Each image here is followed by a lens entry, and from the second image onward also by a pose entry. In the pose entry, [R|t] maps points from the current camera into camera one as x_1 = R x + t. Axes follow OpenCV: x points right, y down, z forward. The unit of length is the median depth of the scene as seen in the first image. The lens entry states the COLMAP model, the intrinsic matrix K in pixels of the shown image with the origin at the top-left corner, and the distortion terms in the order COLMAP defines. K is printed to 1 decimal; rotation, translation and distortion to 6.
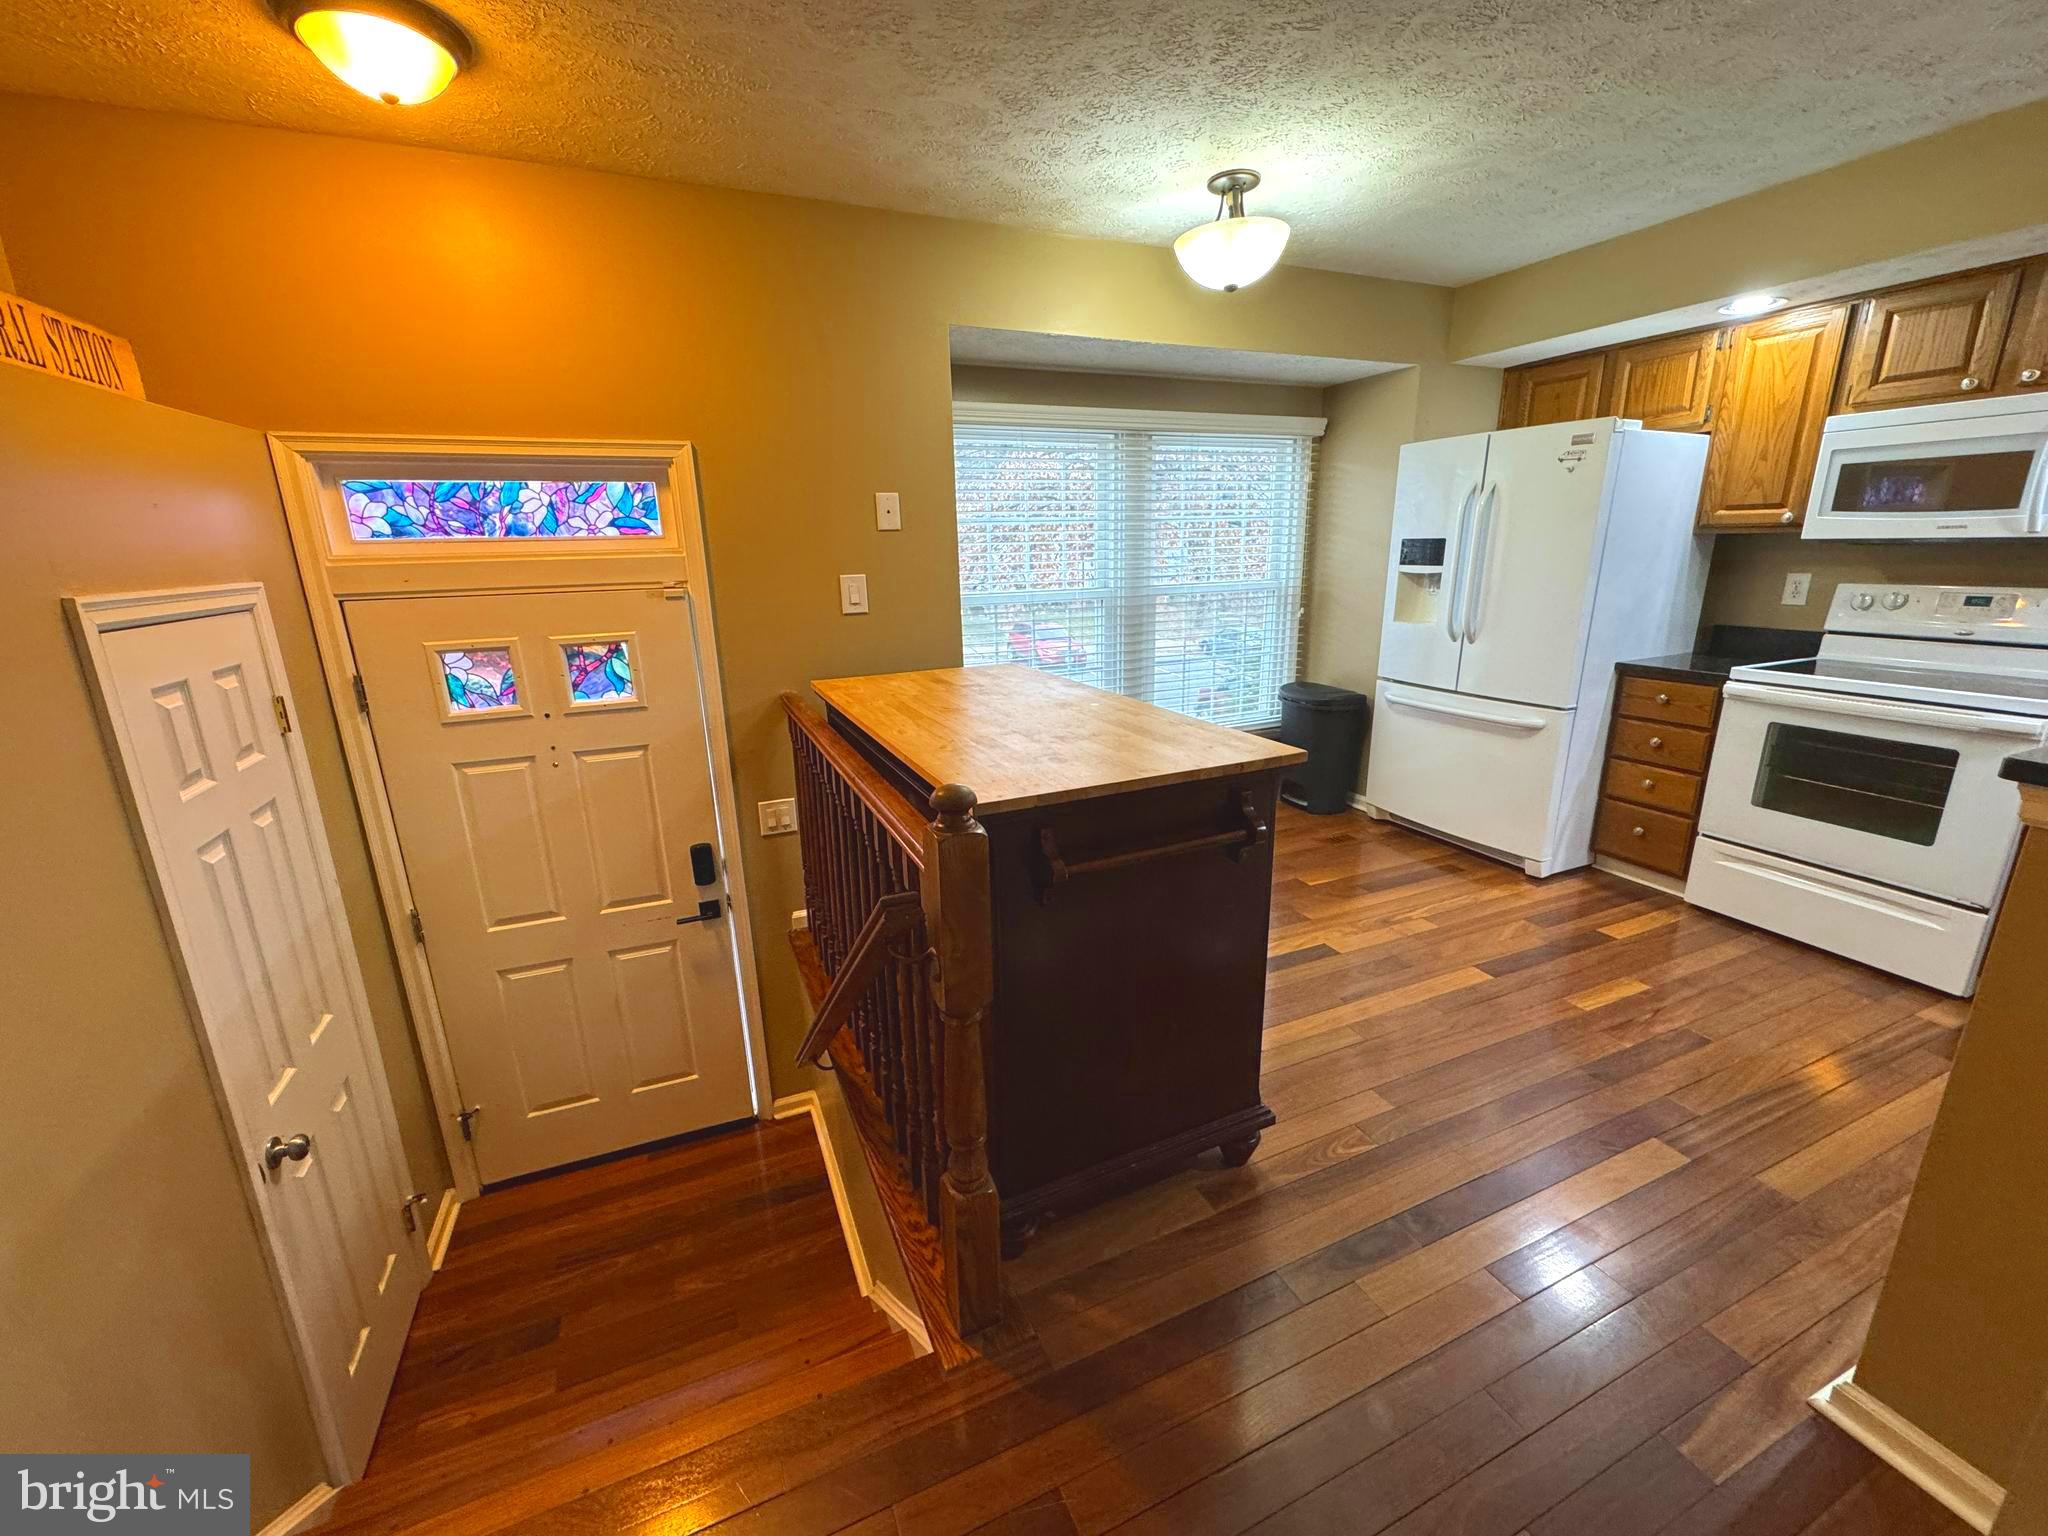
lens RADIAL K [[817.8, 0, 1027.4], [0, 817.8, 761.2], [0, 0, 1]] dist [-0.000036, 0.001242]
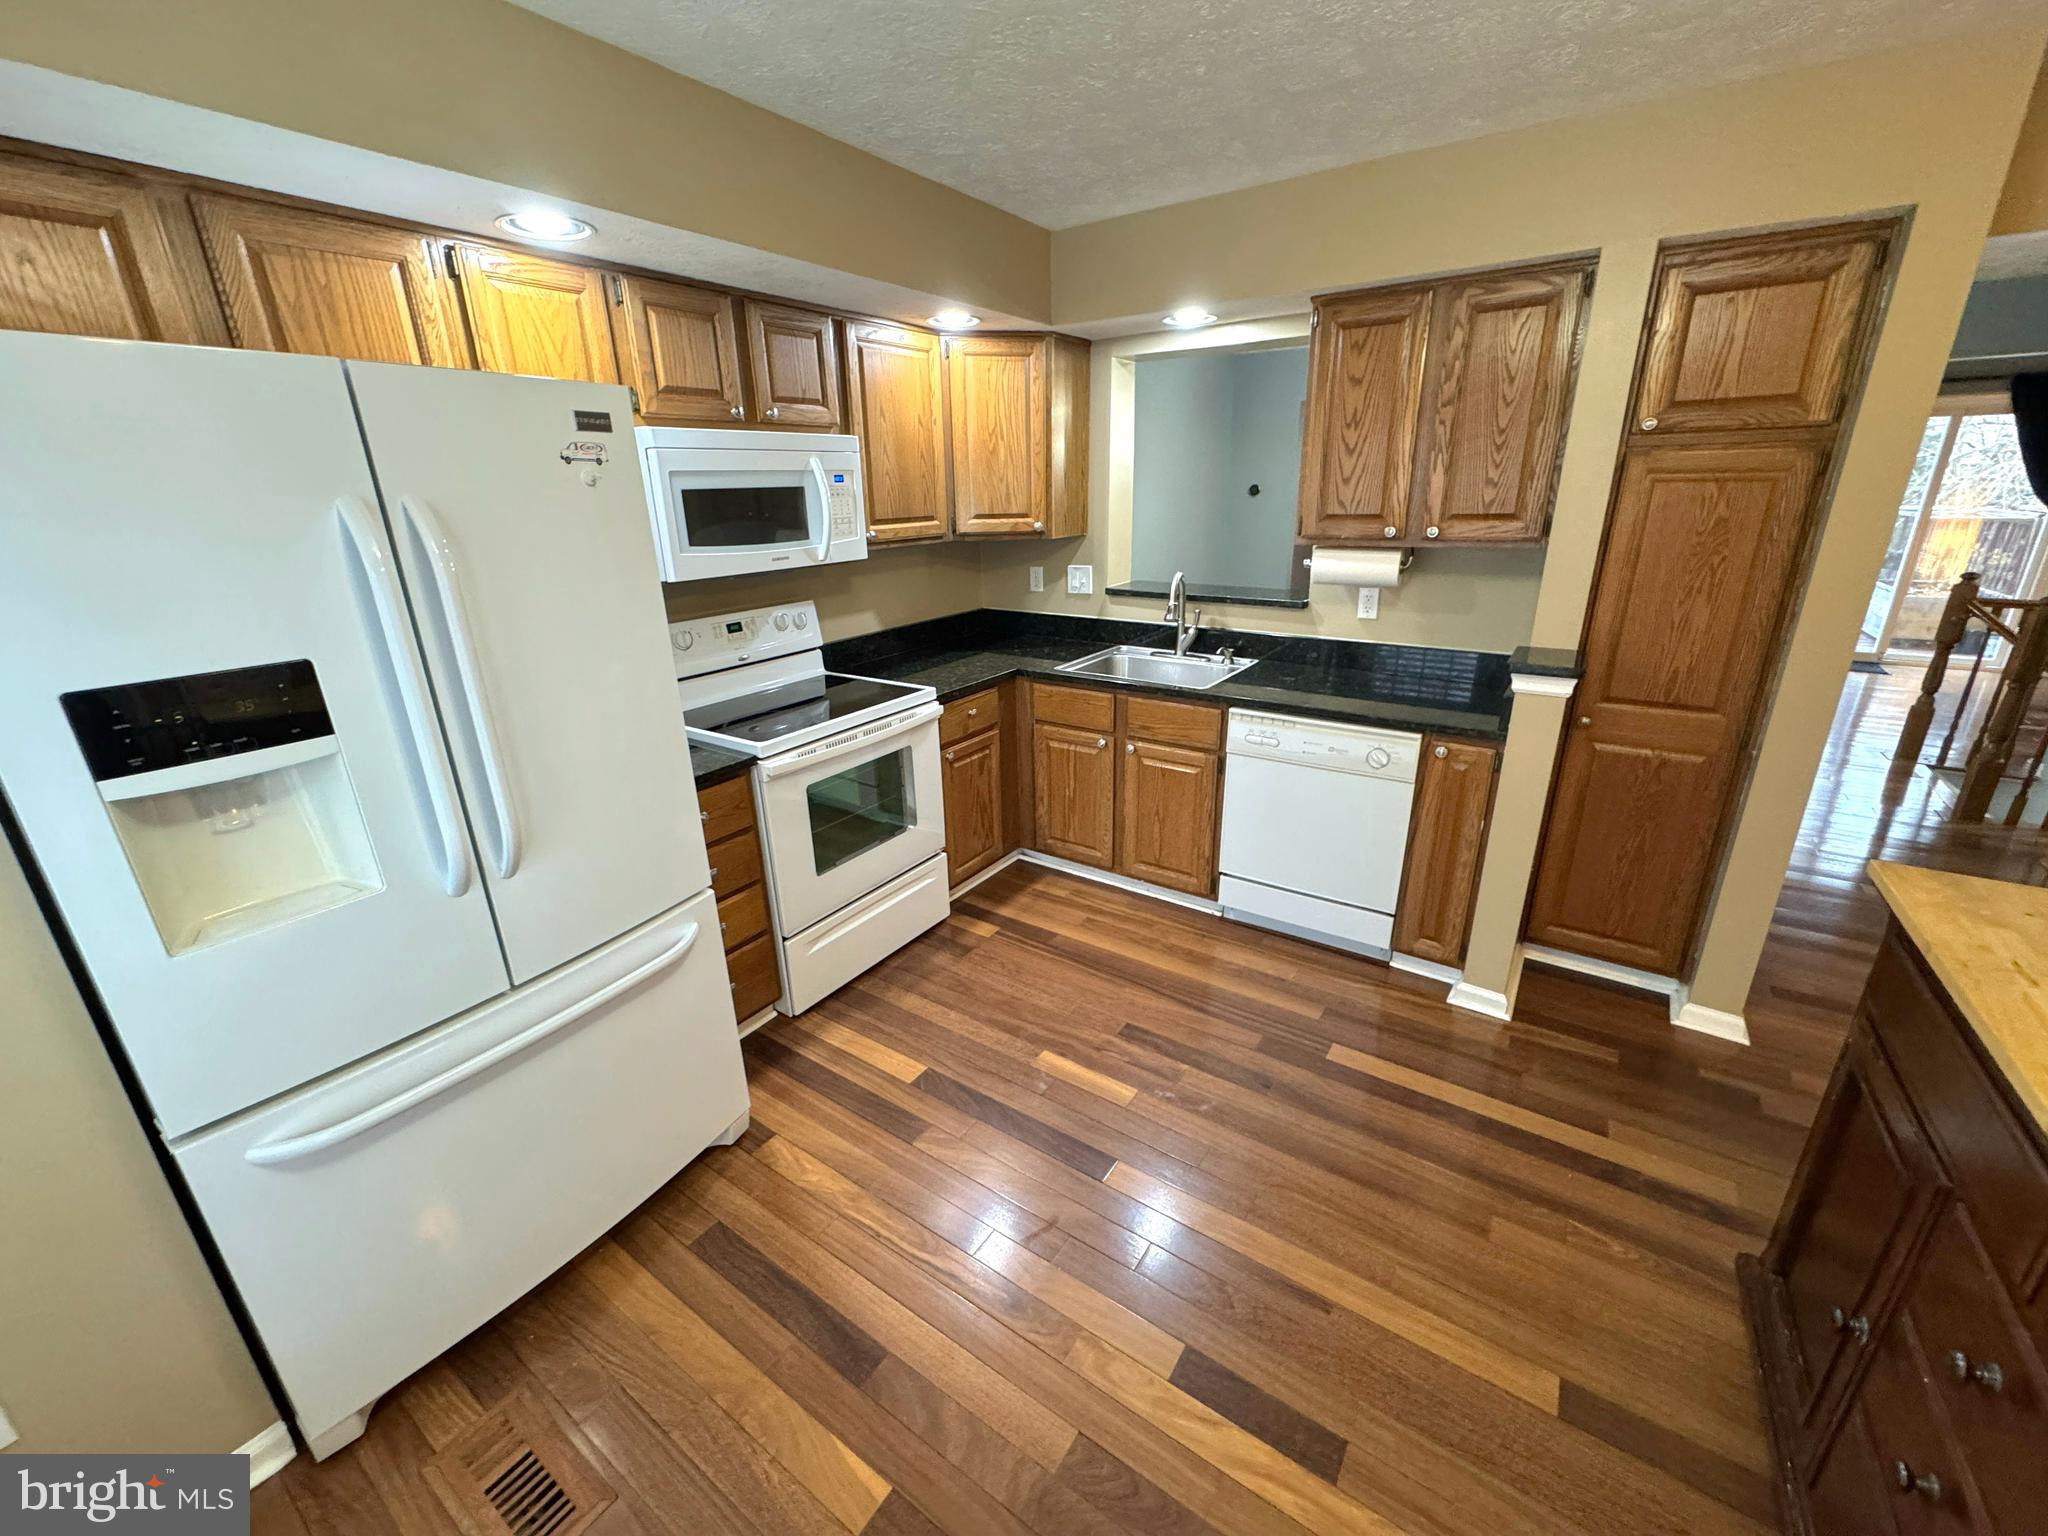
lens RADIAL K [[817.8, 0, 1028.1], [0, 817.8, 760.6], [0, 0, 1]] dist [-0.000036, 0.001242]
pose [[-0.529741, -0.247903, 0.811122, 0.079855], [0.248881, 0.868798, 0.428075, -0.367115], [-0.810822, 0.428642, -0.398540, 1.089706]]
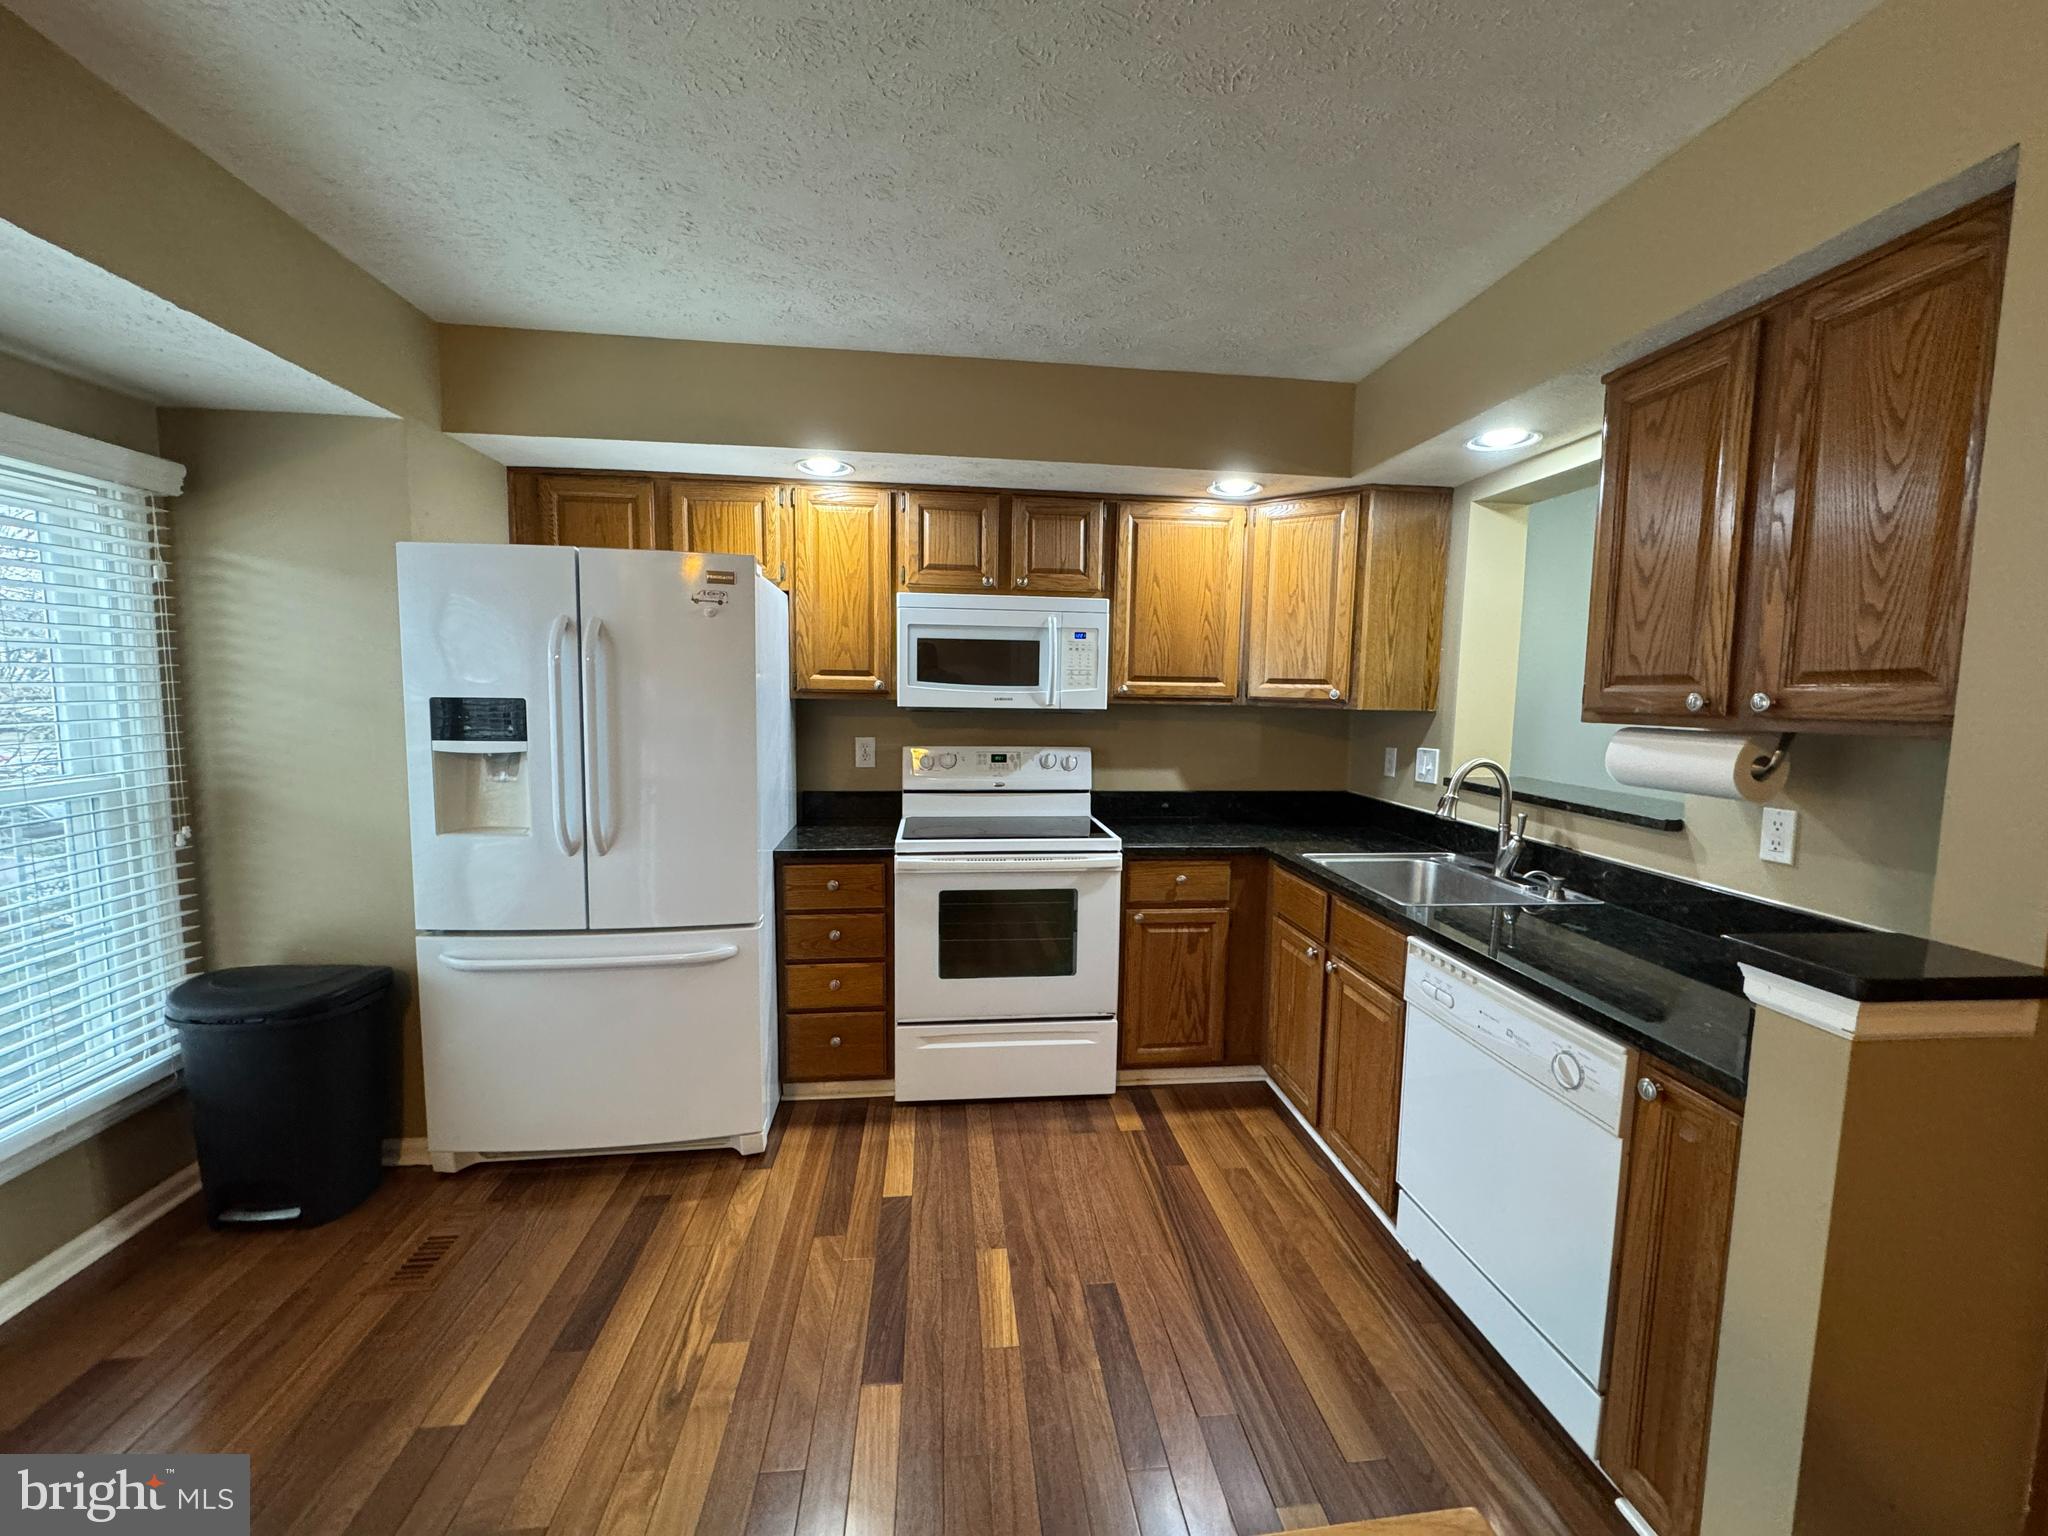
lens RADIAL K [[817.8, 0, 1032.5], [0, 817.8, 765.2], [0, 0, 1]] dist [-0.000036, 0.001242]
pose [[0.293357, -0.067281, 0.953633, 0.026126], [0.228215, 0.973610, -0.001513, -0.158895], [-0.928364, 0.218077, 0.300970, 0.548428]]
